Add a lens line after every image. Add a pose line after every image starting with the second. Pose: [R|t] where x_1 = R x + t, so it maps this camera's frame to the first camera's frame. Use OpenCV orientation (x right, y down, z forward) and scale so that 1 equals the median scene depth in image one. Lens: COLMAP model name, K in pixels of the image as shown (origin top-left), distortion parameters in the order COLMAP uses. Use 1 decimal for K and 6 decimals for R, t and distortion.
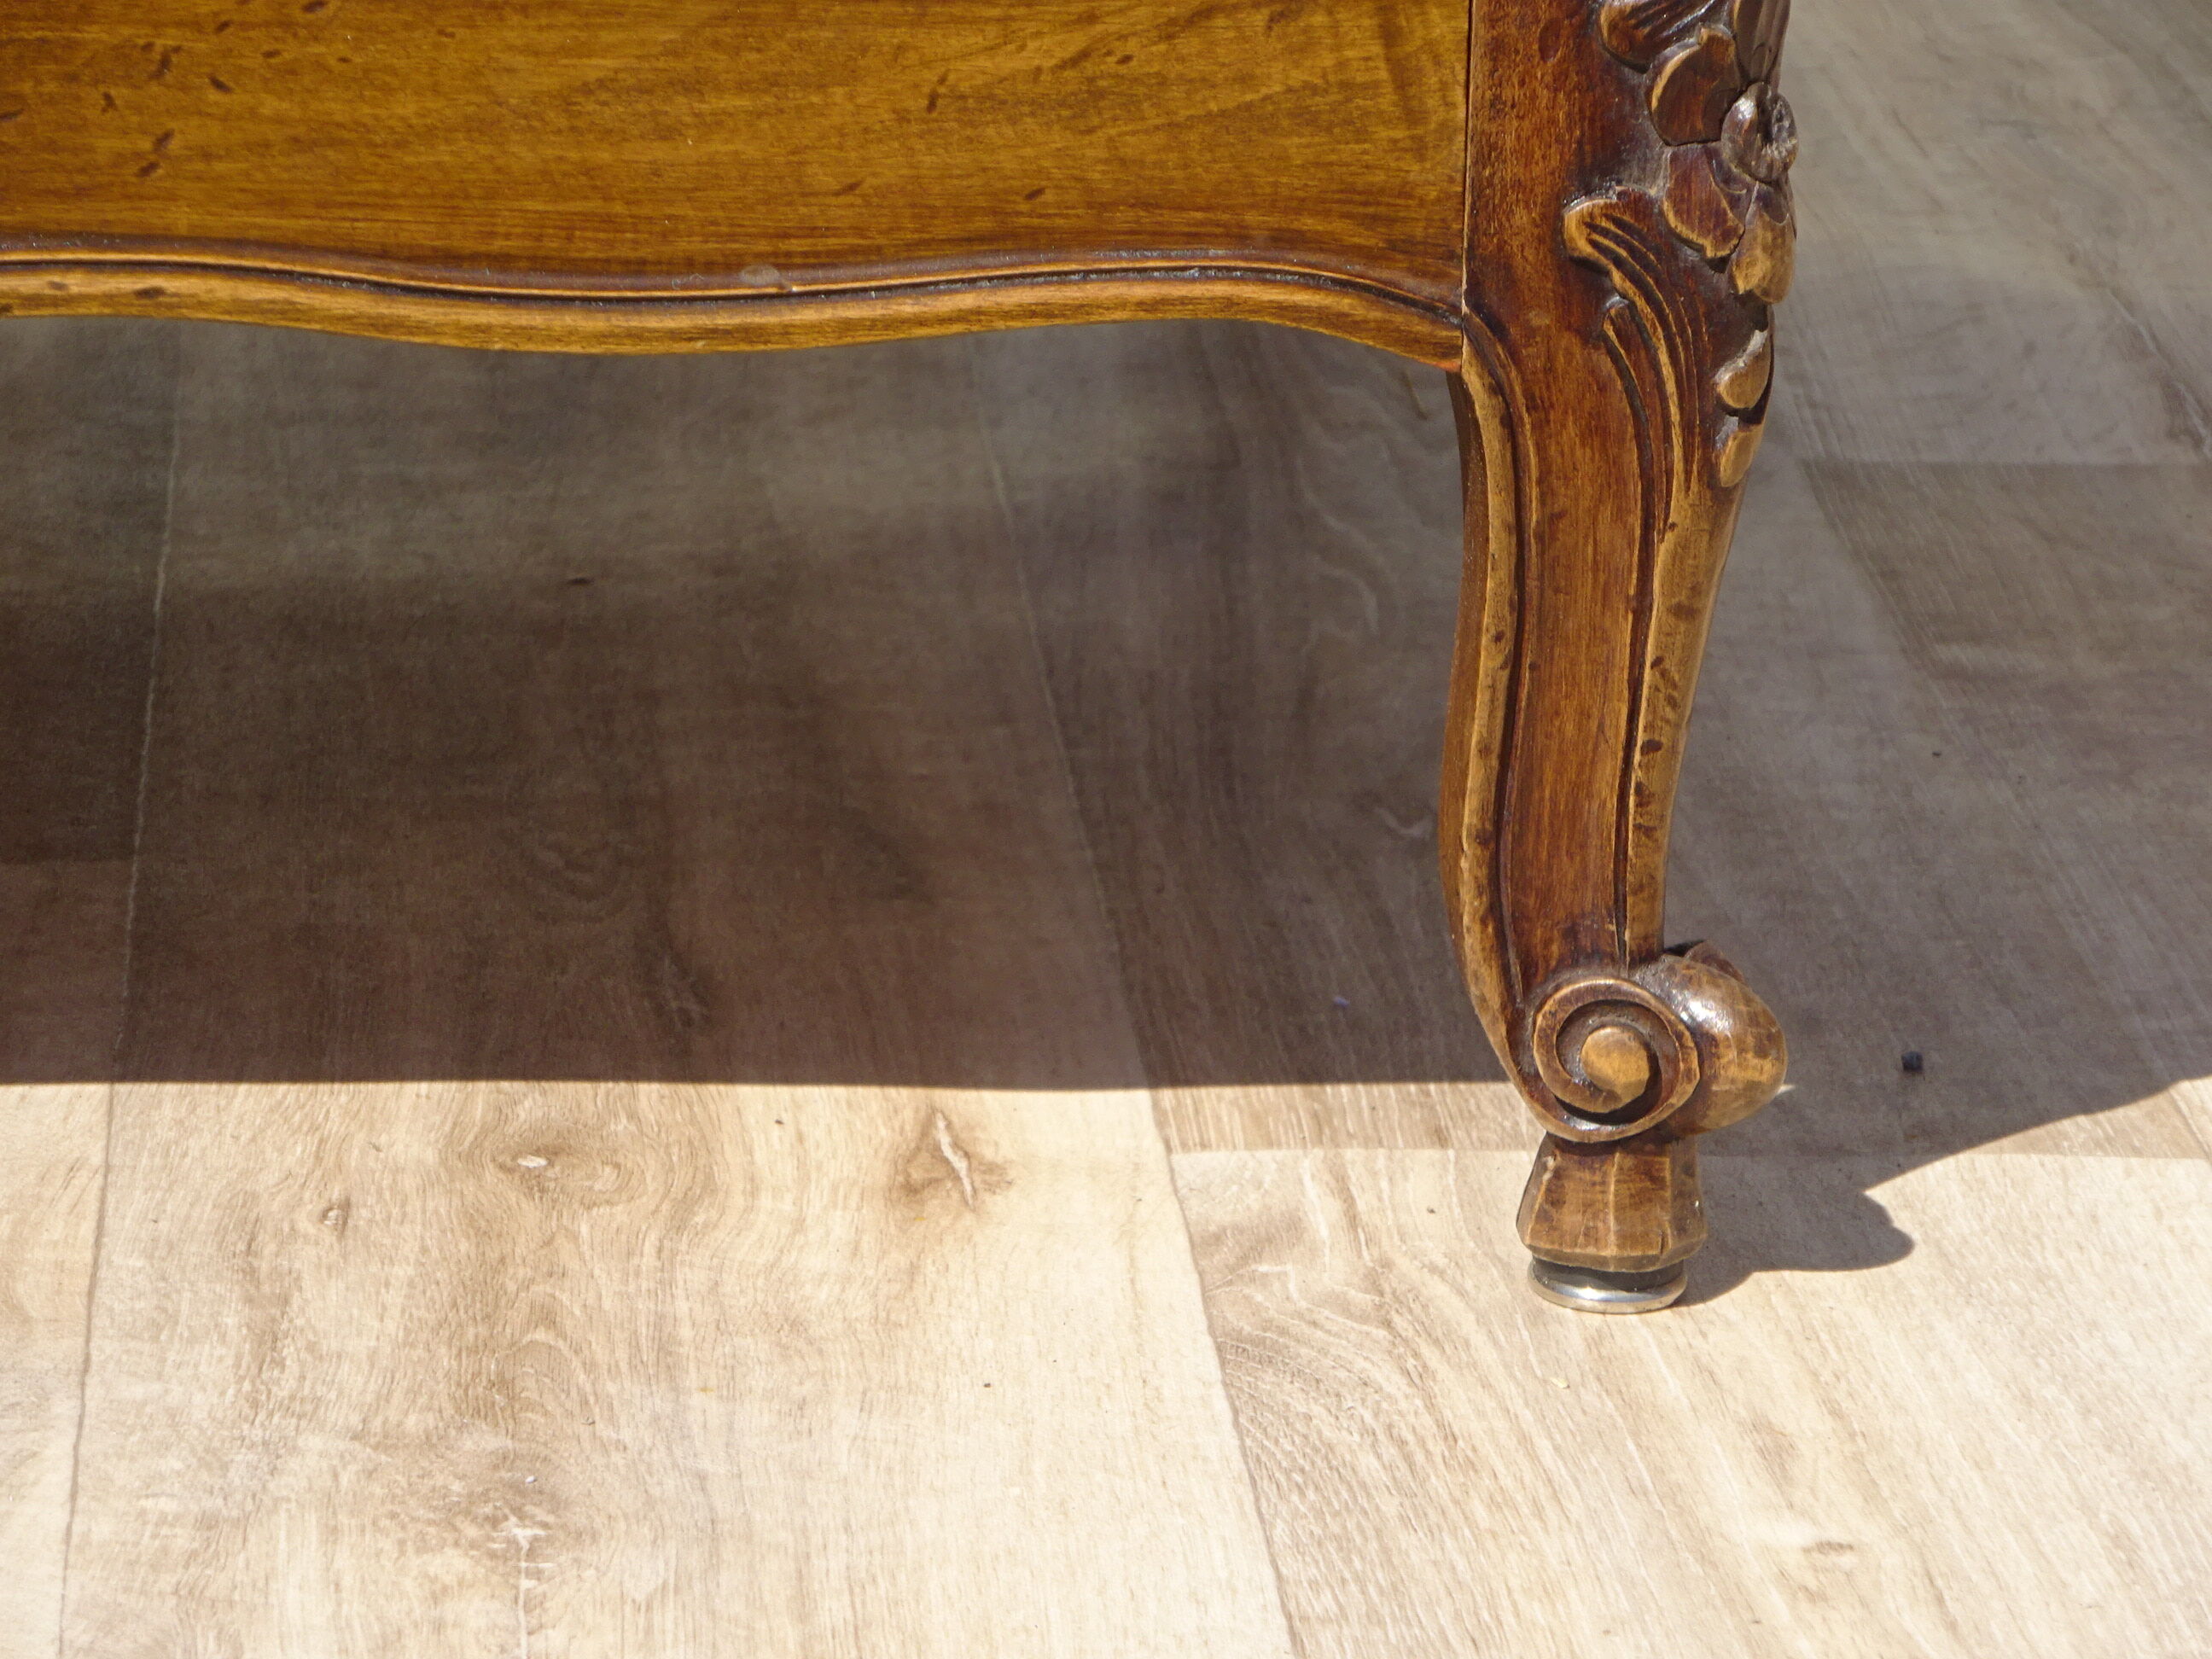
lens RADIAL K [[9578.7, 0, 1105.9], [0, 9578.7, 832.0], [0, 0, 1]] dist [-0.120018, 0.000000]
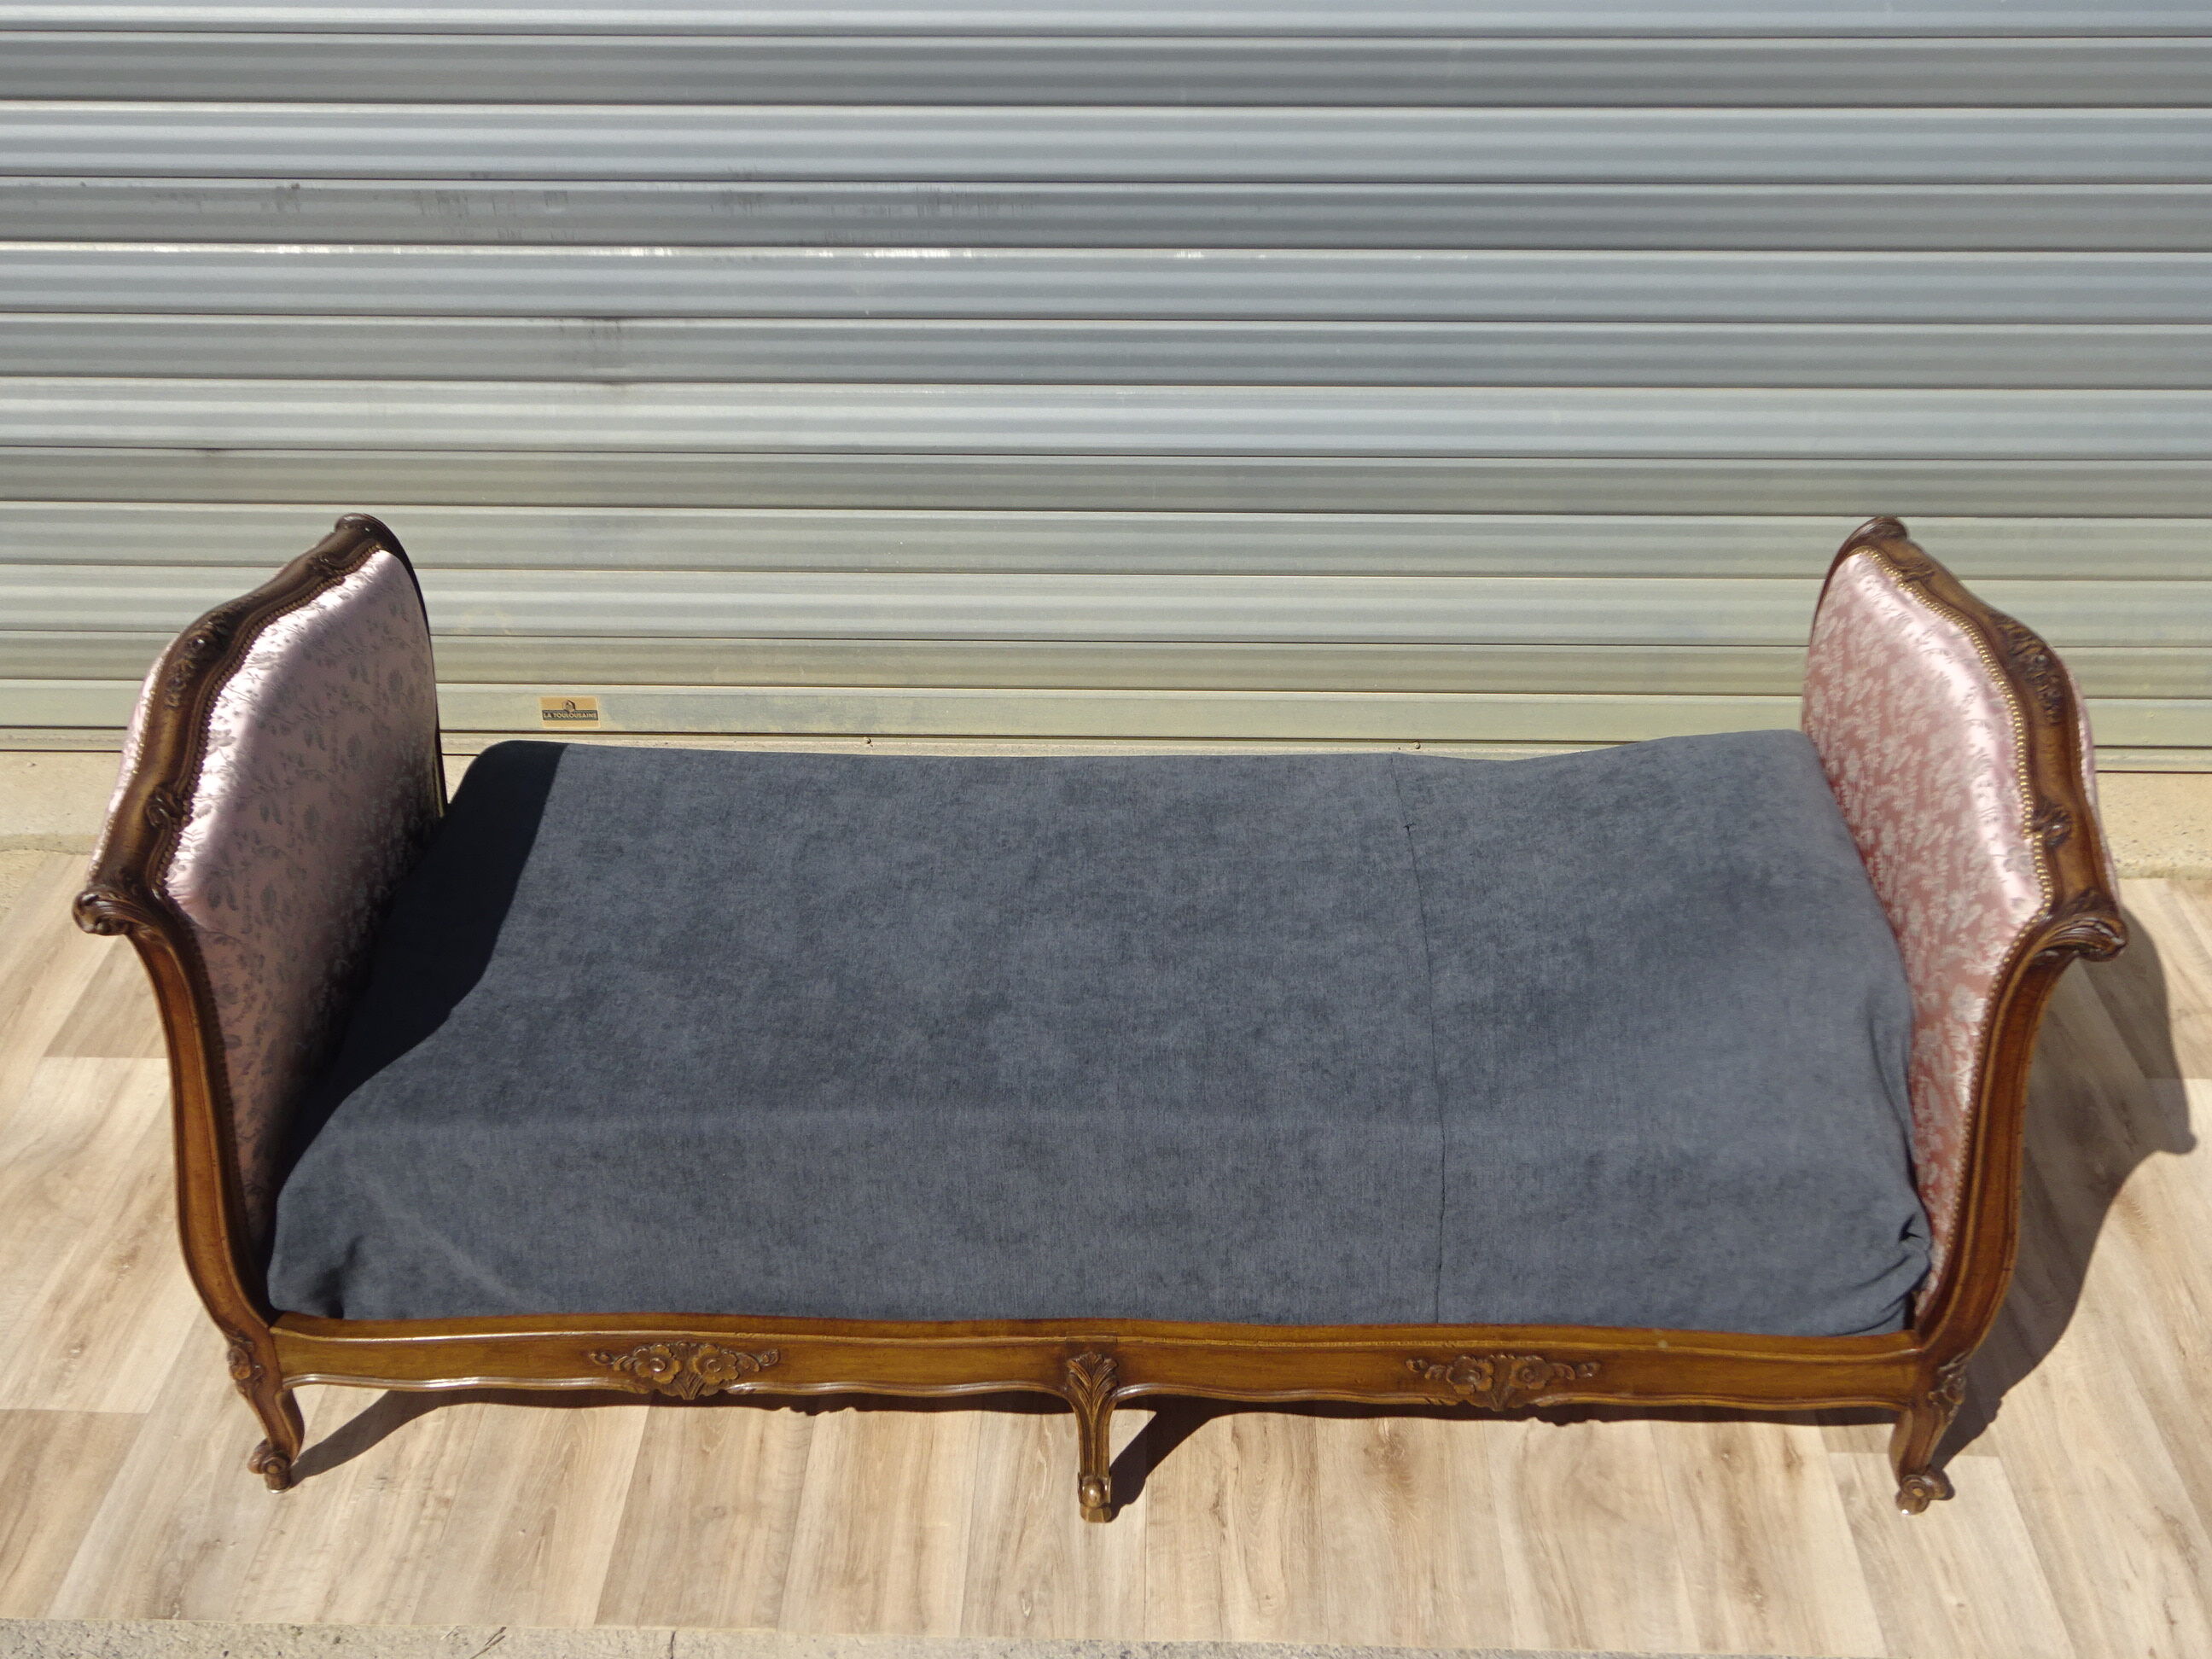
lens RADIAL K [[2357.8, 0, 1113.3], [0, 2357.8, 824.6], [0, 0, 1]] dist [0.007240, 0.000000]
pose [[0.993548, 0.026239, -0.110336, -0.317735], [0.003368, 0.965613, 0.259963, -0.816670], [0.113363, -0.258657, 0.959294, -0.450258]]
